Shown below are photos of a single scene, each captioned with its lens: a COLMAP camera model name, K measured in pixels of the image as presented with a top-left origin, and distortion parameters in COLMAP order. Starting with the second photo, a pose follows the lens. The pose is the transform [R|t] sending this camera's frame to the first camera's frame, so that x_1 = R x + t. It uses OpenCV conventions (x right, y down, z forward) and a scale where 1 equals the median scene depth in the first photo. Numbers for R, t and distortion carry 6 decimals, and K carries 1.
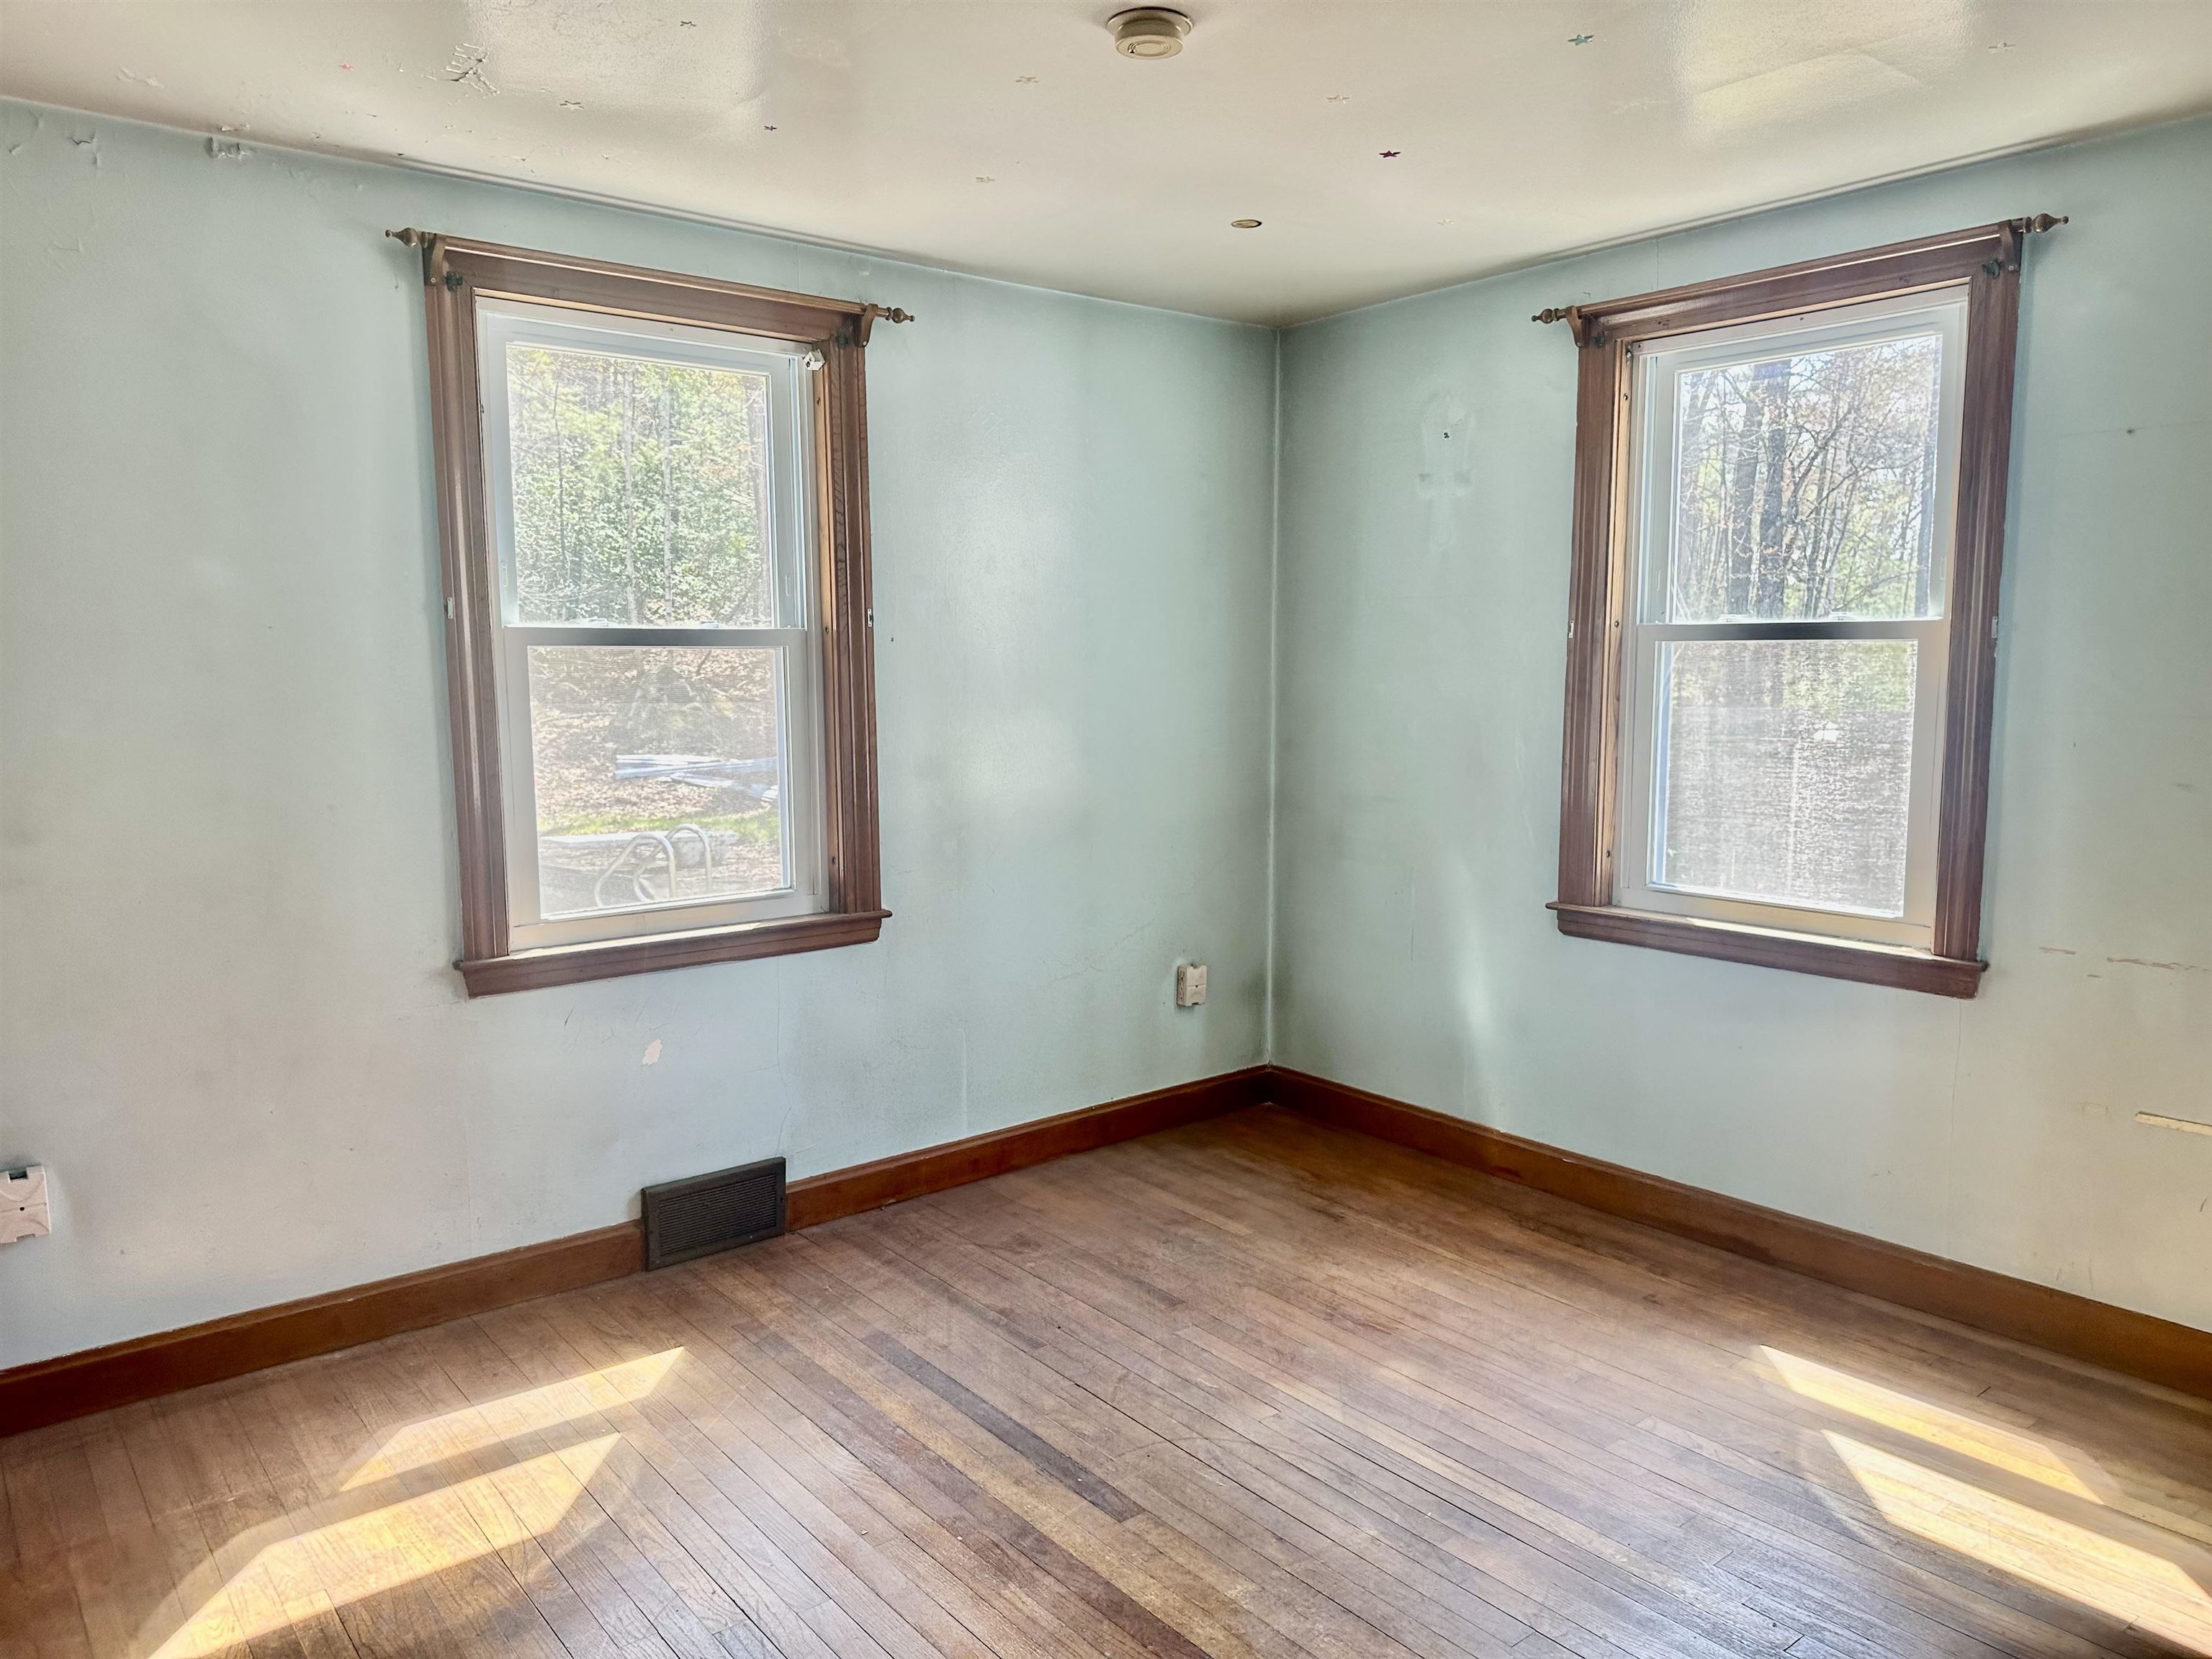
lens RADIAL K [[1556.6, 0, 1097.9], [0, 1556.6, 837.7], [0, 0, 1]] dist [0.052782, -0.067861]
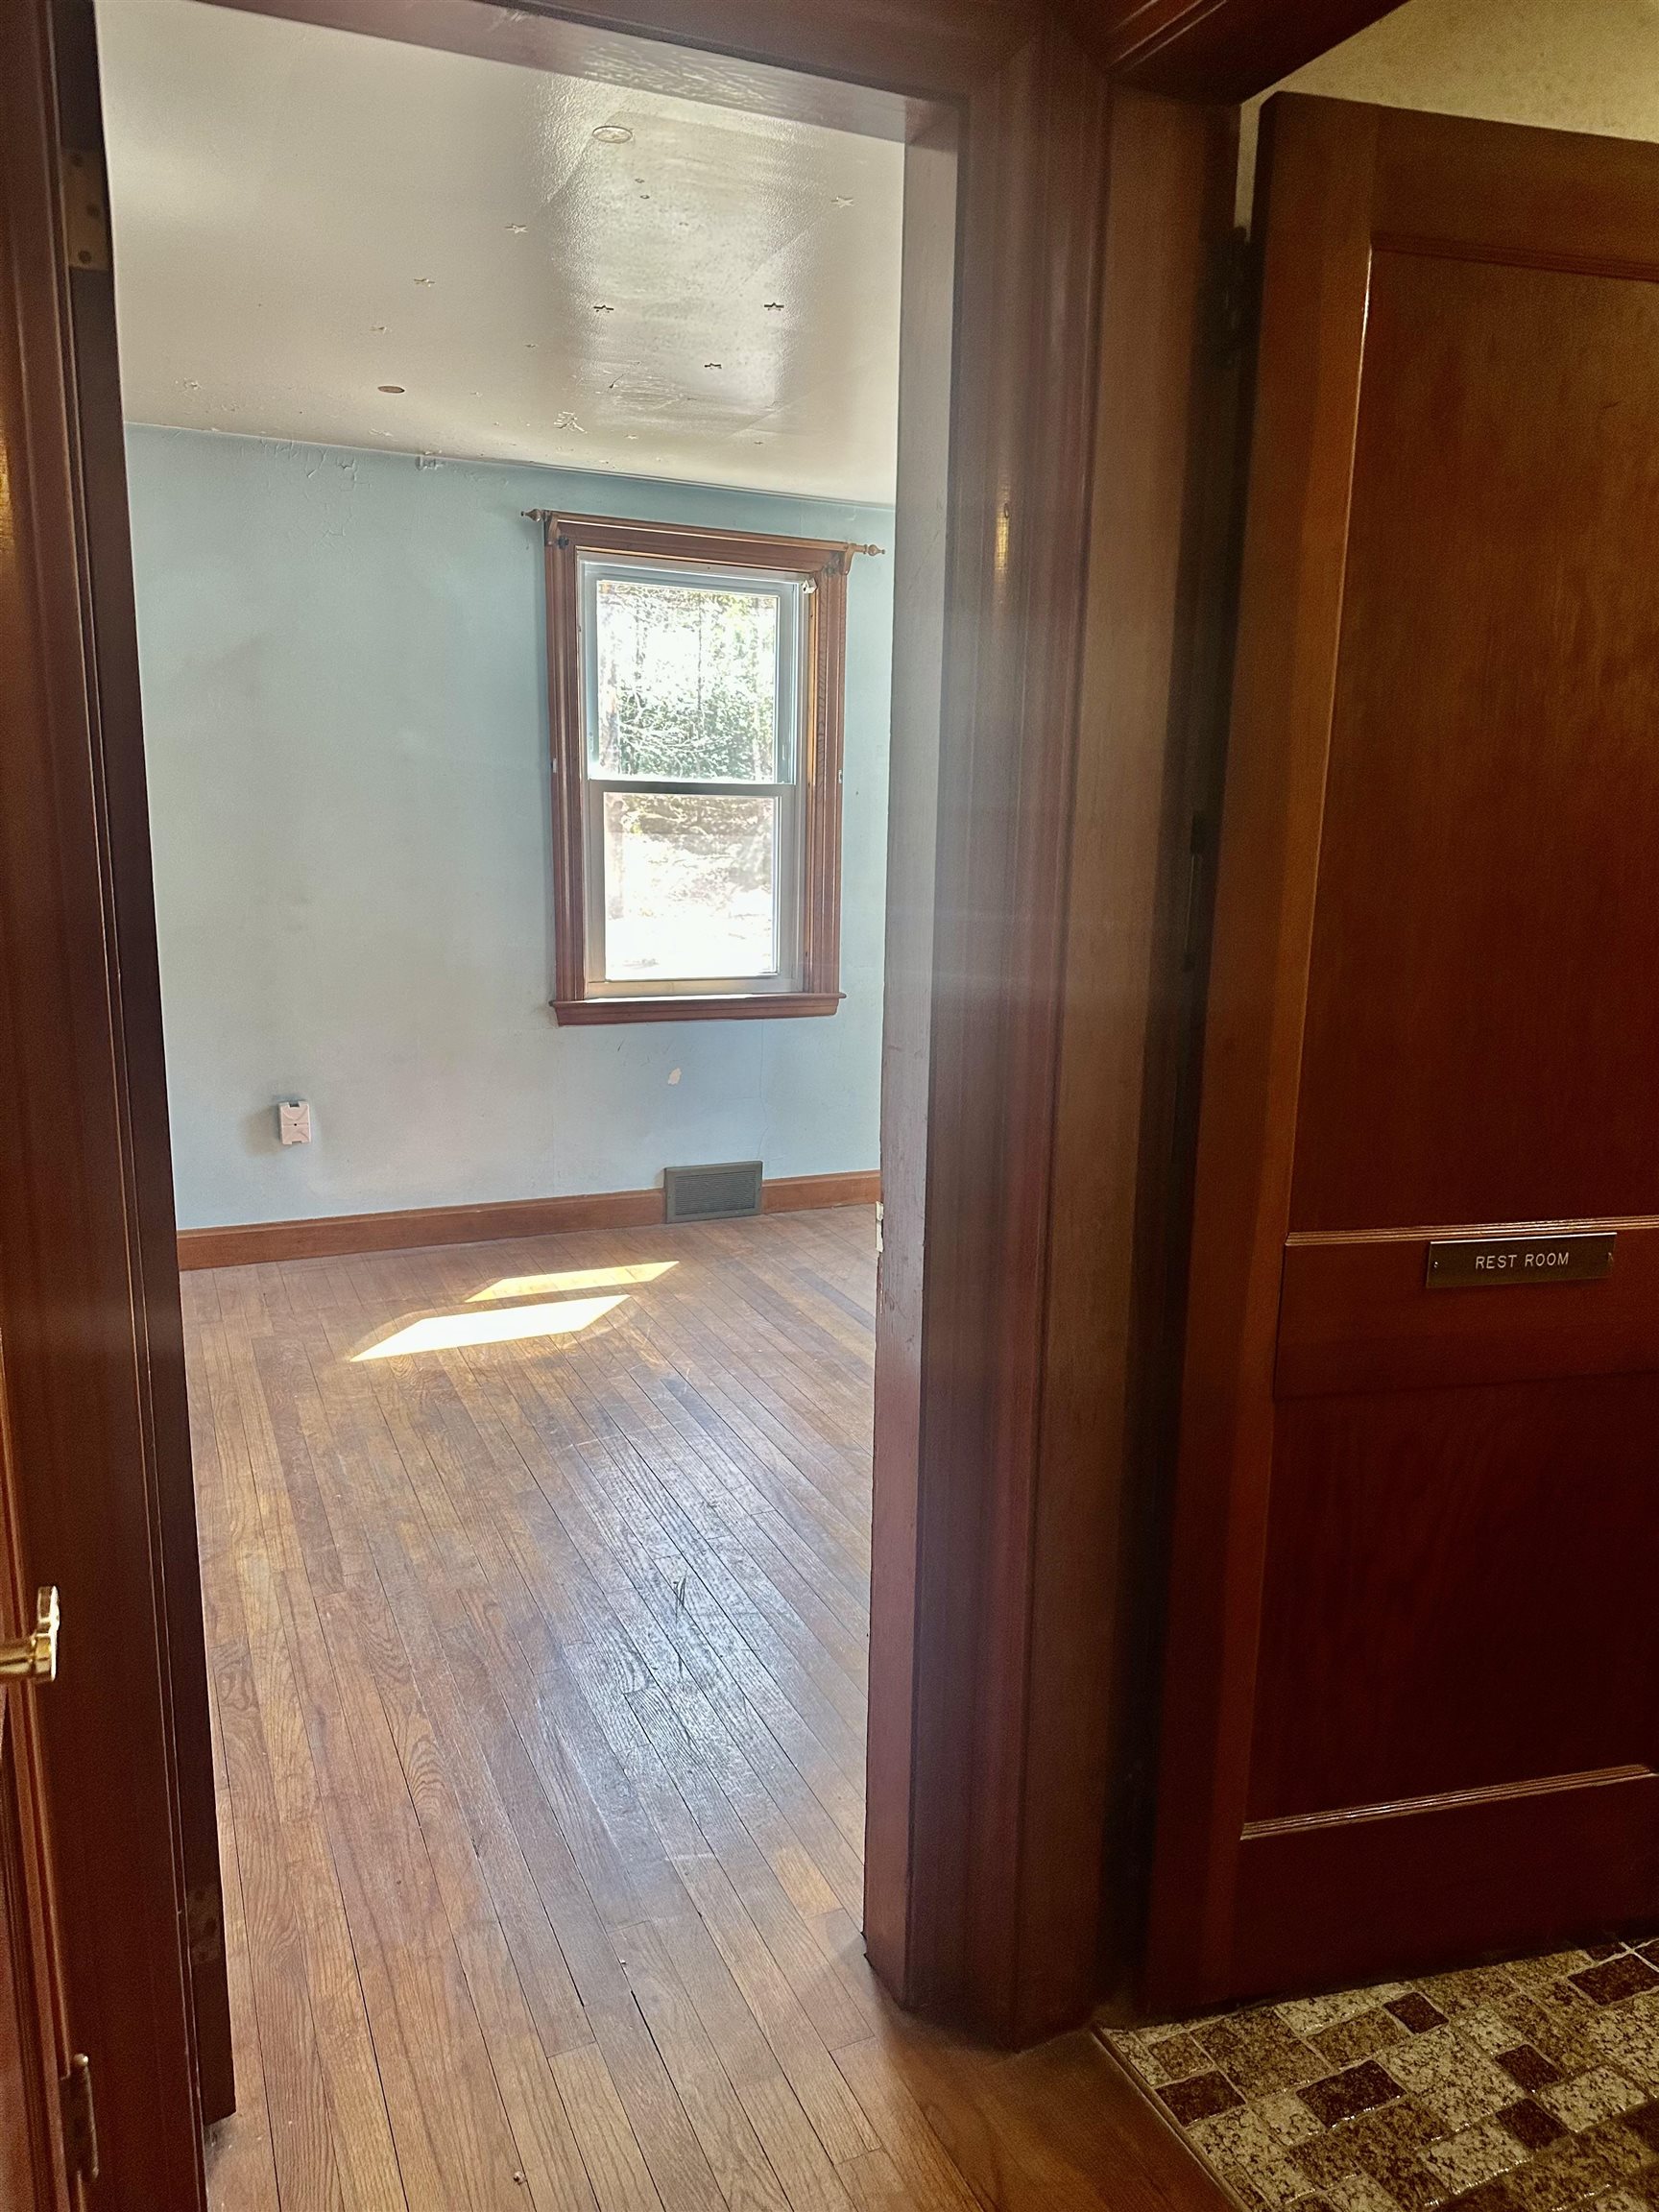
lens RADIAL K [[1545.5, 0, 828.8], [0, 1545.5, 1097.5], [0, 0, 1]] dist [0.131954, -0.197159]
pose [[0.968753, 0.069998, -0.237946, 0.216602], [-0.054160, 0.995899, 0.072464, 0.048122], [0.242043, -0.057313, 0.968571, -0.396374]]
